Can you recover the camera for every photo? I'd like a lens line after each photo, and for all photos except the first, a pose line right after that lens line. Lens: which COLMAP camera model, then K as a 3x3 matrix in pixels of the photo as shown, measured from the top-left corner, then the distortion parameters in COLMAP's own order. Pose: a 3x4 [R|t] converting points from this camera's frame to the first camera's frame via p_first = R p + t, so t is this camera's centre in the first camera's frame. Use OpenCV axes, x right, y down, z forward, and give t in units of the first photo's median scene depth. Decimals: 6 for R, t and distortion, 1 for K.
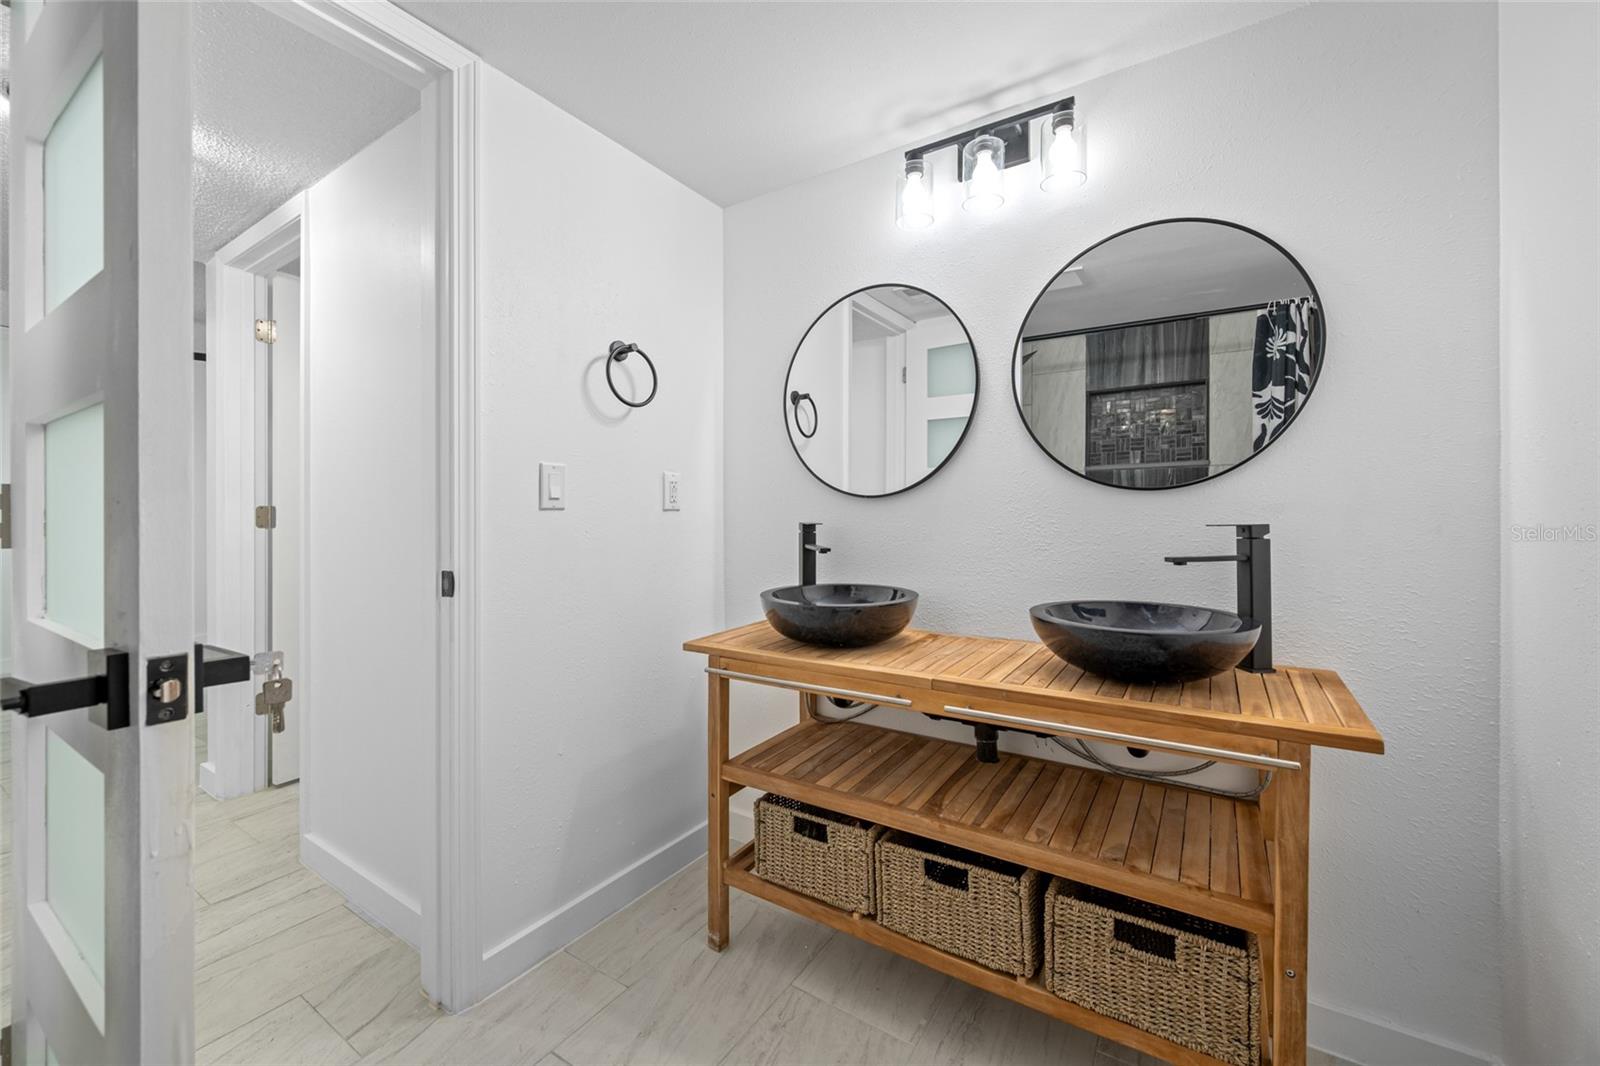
lens RADIAL K [[629.8, 0, 810.0], [0, 629.8, 509.6], [0, 0, 1]] dist [-0.006366, 0.000476]
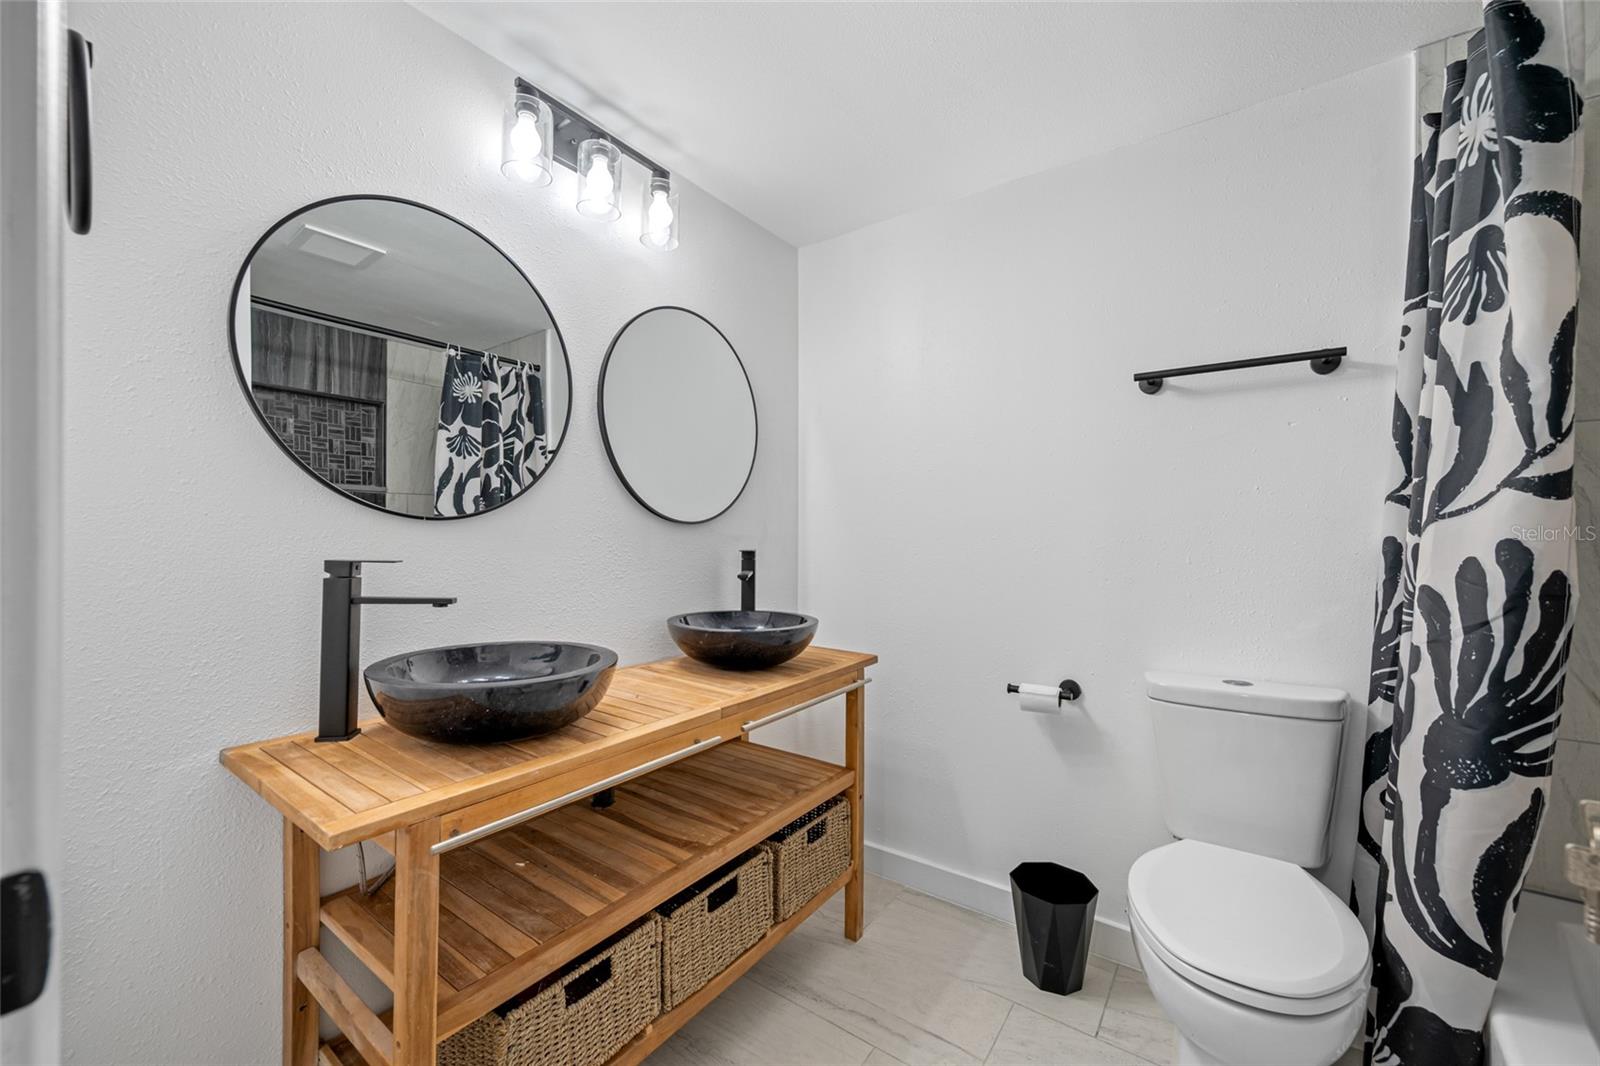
lens RADIAL K [[629.8, 0, 798.7], [0, 629.8, 533.8], [0, 0, 1]] dist [-0.006366, 0.000476]
pose [[0.067155, 0.002162, 0.997740, -0.683007], [-0.002343, 0.999995, -0.002009, -0.007596], [-0.997740, -0.002203, 0.067160, 0.686638]]
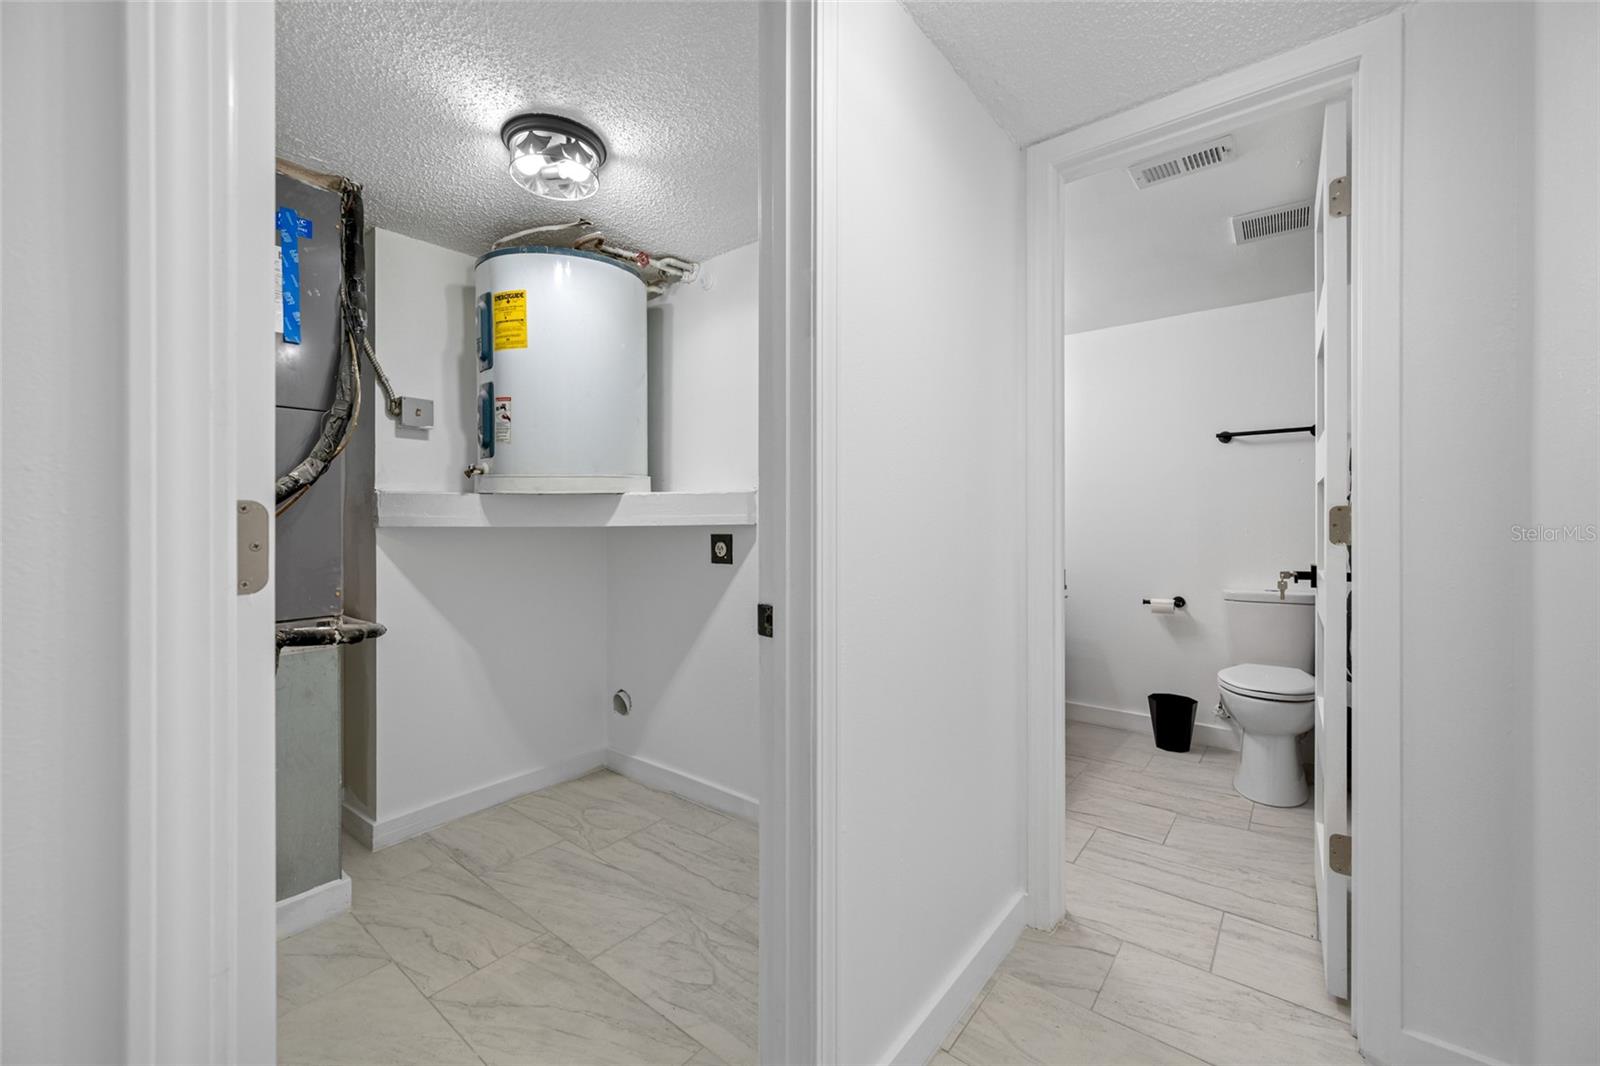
lens RADIAL K [[629.8, 0, 795.7], [0, 629.8, 528.6], [0, 0, 1]] dist [-0.006366, 0.000476]
pose [[0.118498, 0.000548, 0.992954, -1.334095], [-0.001996, 0.999998, -0.000313, 0.015394], [-0.992952, -0.001945, 0.118499, 1.058236]]
